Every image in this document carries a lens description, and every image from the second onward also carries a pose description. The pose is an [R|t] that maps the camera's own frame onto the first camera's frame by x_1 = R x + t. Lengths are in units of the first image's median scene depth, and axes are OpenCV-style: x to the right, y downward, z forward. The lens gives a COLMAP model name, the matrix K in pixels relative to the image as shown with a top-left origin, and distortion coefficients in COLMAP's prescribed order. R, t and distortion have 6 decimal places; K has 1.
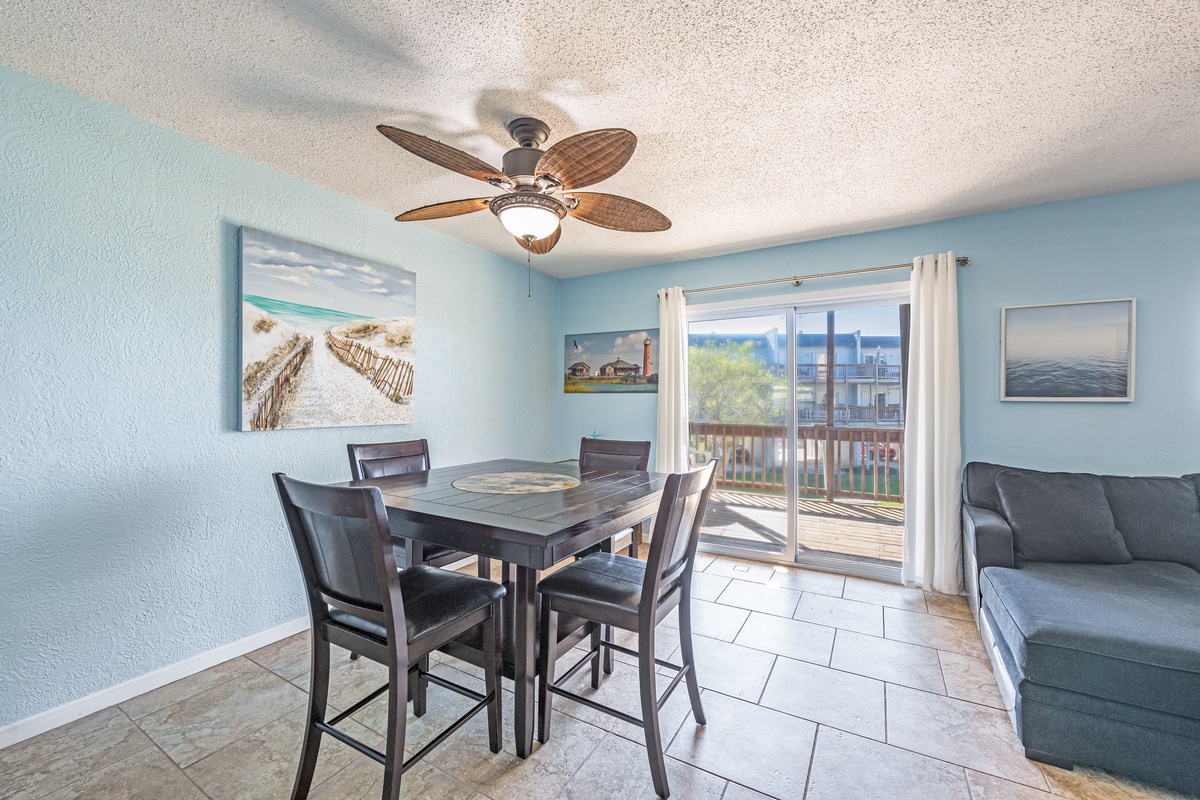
lens RADIAL K [[479.9, 0, 598.8], [0, 479.9, 399.2], [0, 0, 1]] dist [-0.000321, -0.000113]
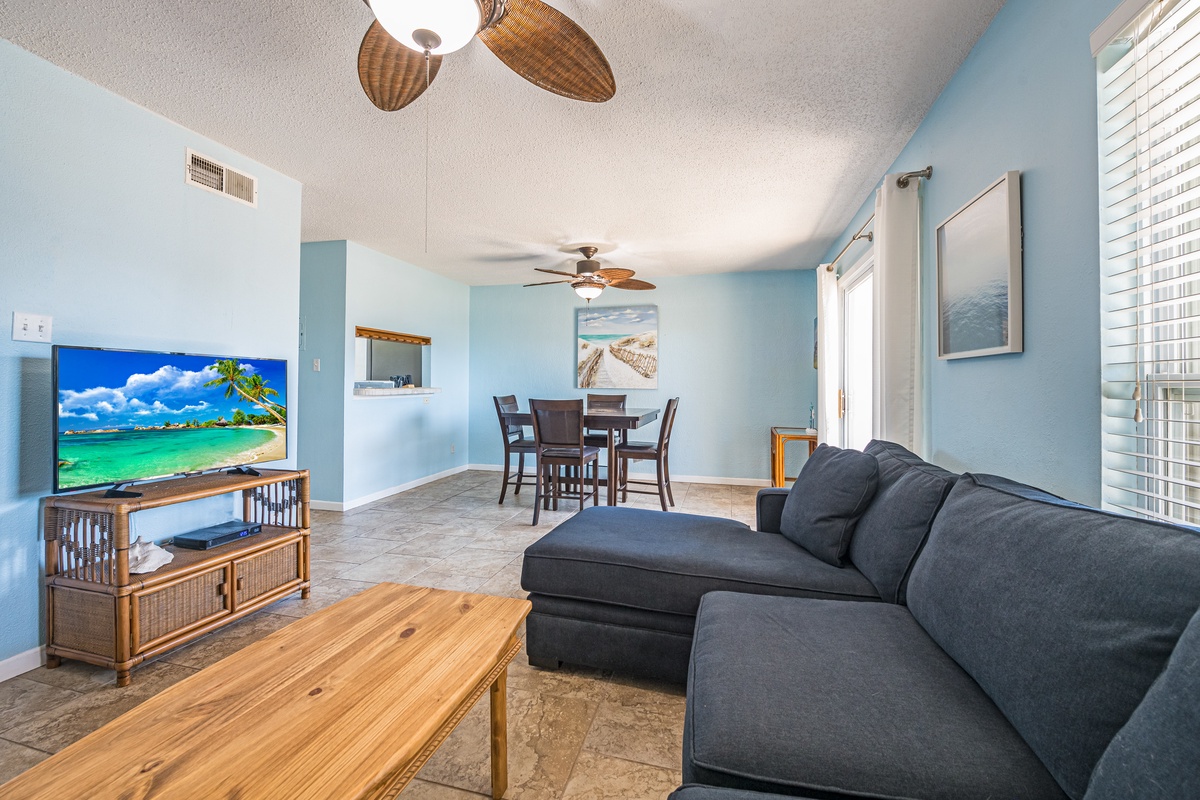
lens RADIAL K [[479.9, 0, 594.5], [0, 479.9, 381.3], [0, 0, 1]] dist [-0.000321, -0.000113]
pose [[0.239231, 0.003475, -0.970956, 1.570153], [-0.000012, 0.999994, 0.003576, 0.017989], [0.970963, -0.000844, 0.239230, 0.410230]]
